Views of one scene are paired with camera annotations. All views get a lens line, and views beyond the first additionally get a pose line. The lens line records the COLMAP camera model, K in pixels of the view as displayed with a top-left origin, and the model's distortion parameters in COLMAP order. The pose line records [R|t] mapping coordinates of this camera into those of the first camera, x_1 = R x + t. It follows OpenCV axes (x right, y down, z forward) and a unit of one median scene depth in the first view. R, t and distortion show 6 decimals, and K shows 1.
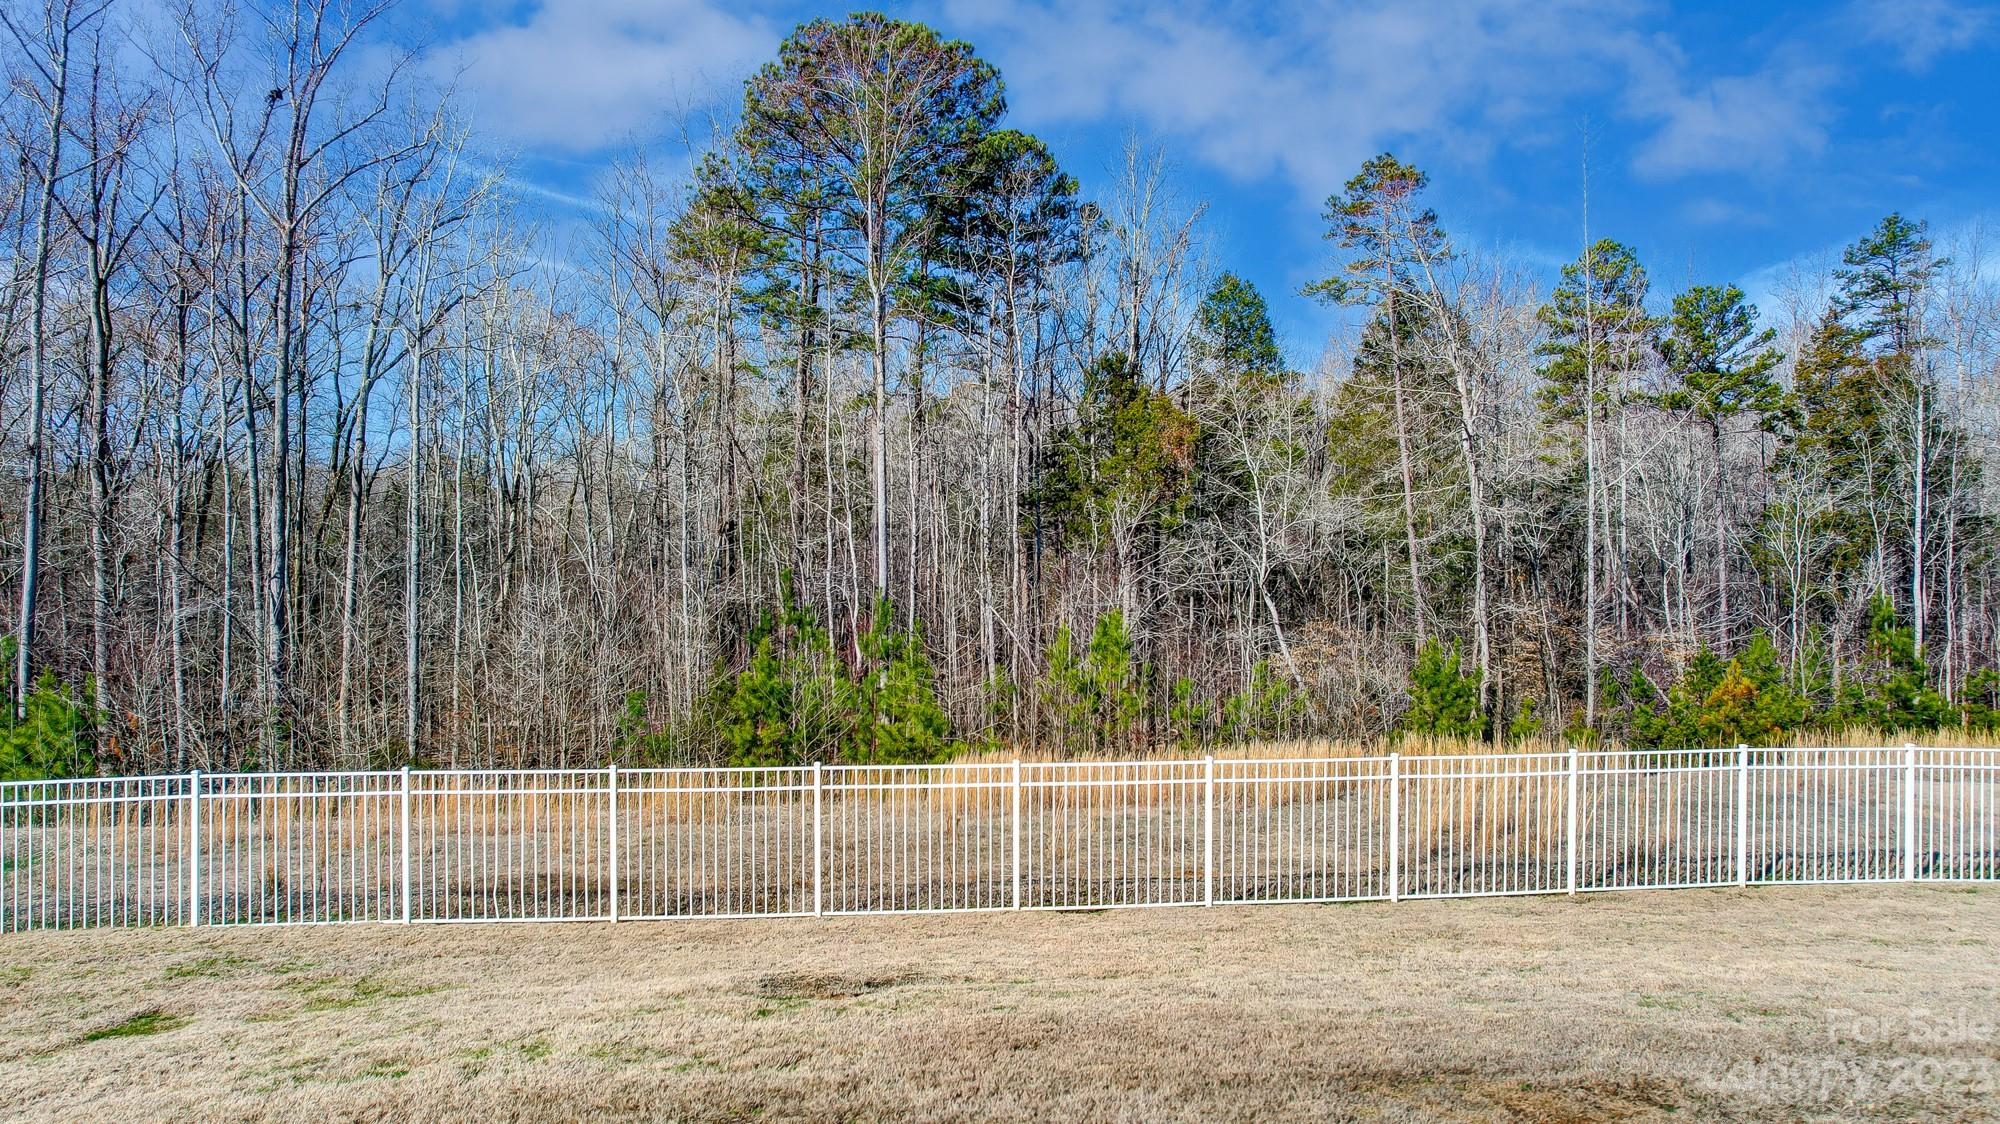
lens RADIAL K [[1312.7, 0, 1001.5], [0, 1312.7, 574.4], [0, 0, 1]] dist [-0.075501, 0.075708]
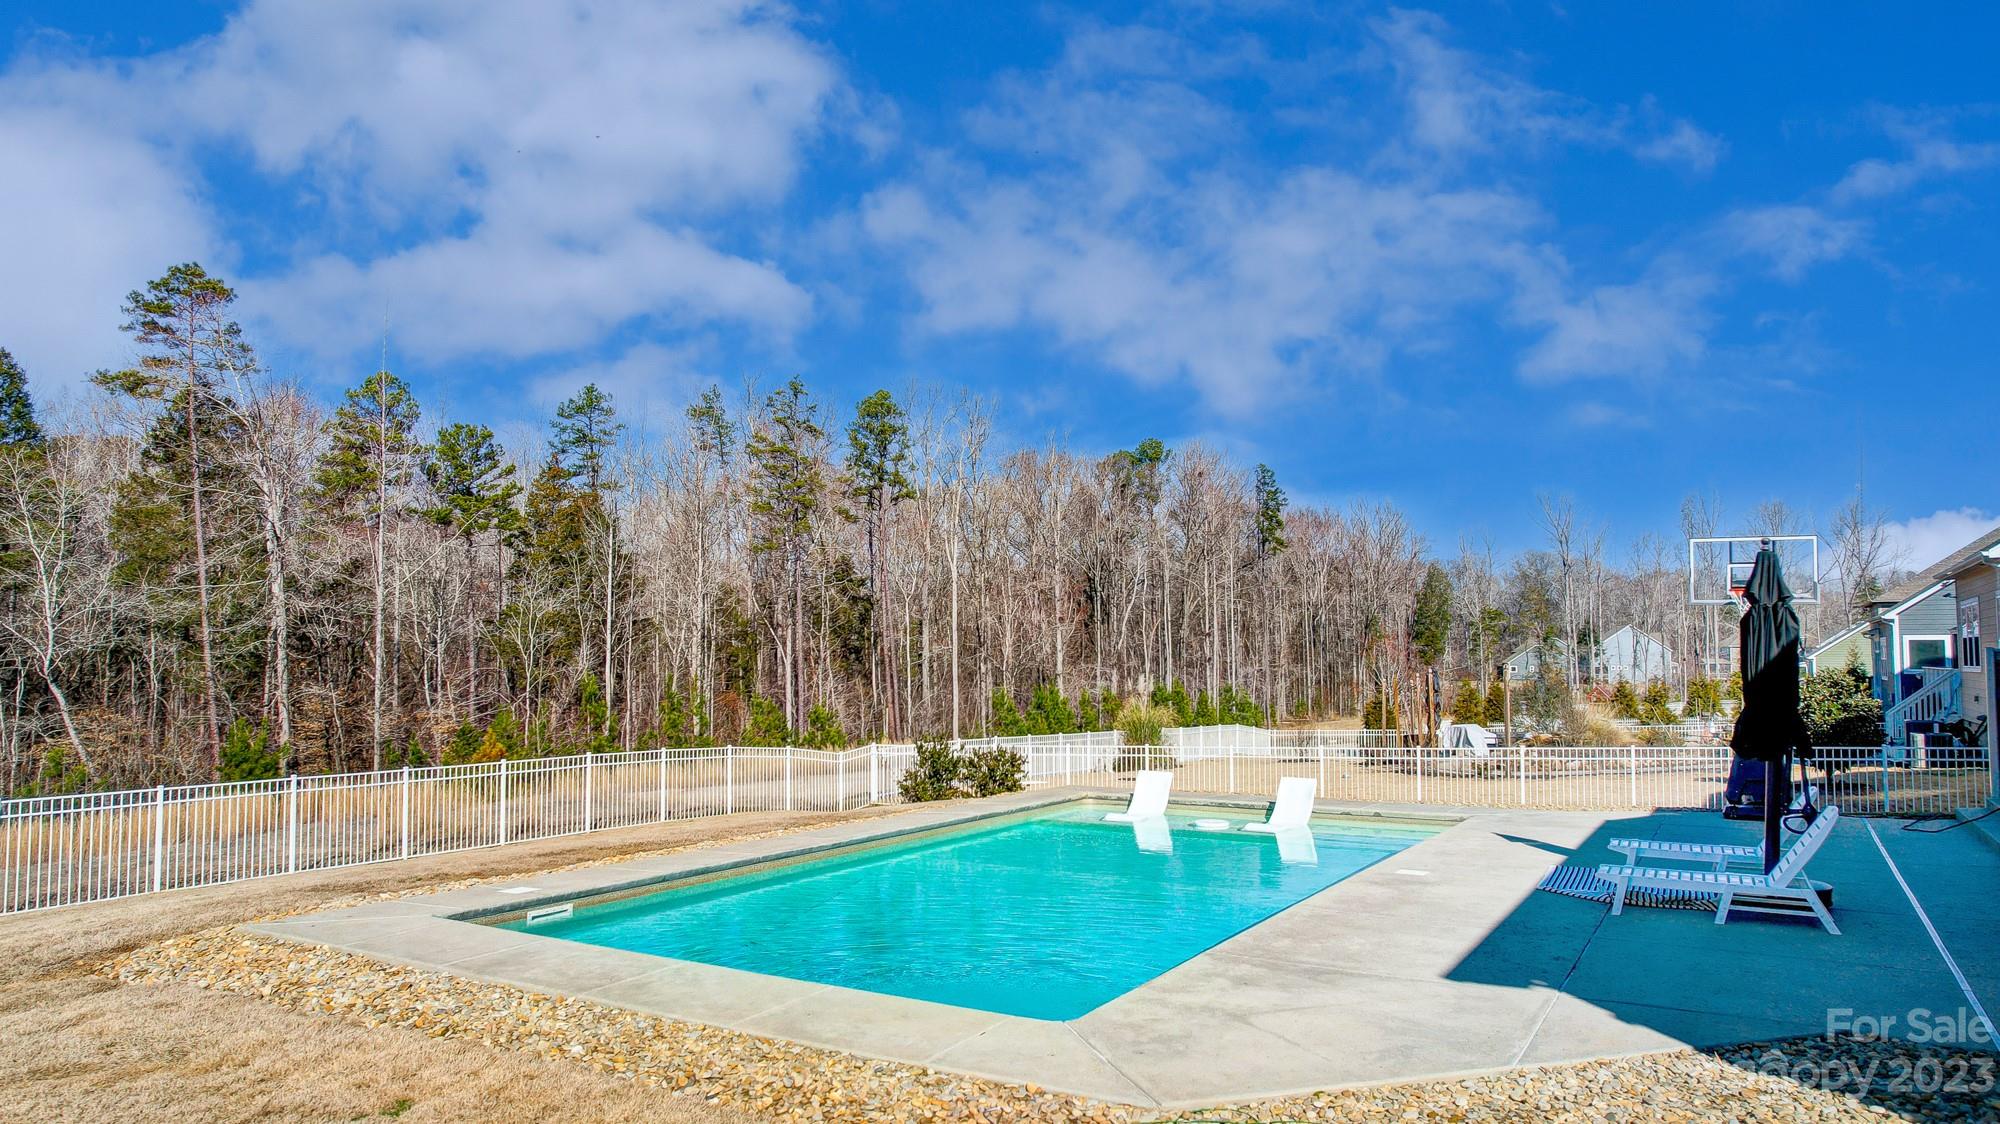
lens RADIAL K [[1300.3, 0, 995.3], [0, 1300.3, 570.7], [0, 0, 1]] dist [-0.076940, 0.076319]
pose [[0.598651, 0.052427, 0.799293, -0.119166], [0.006277, 0.997518, -0.070131, 0.002976], [-0.800986, 0.047001, 0.596836, -0.121614]]
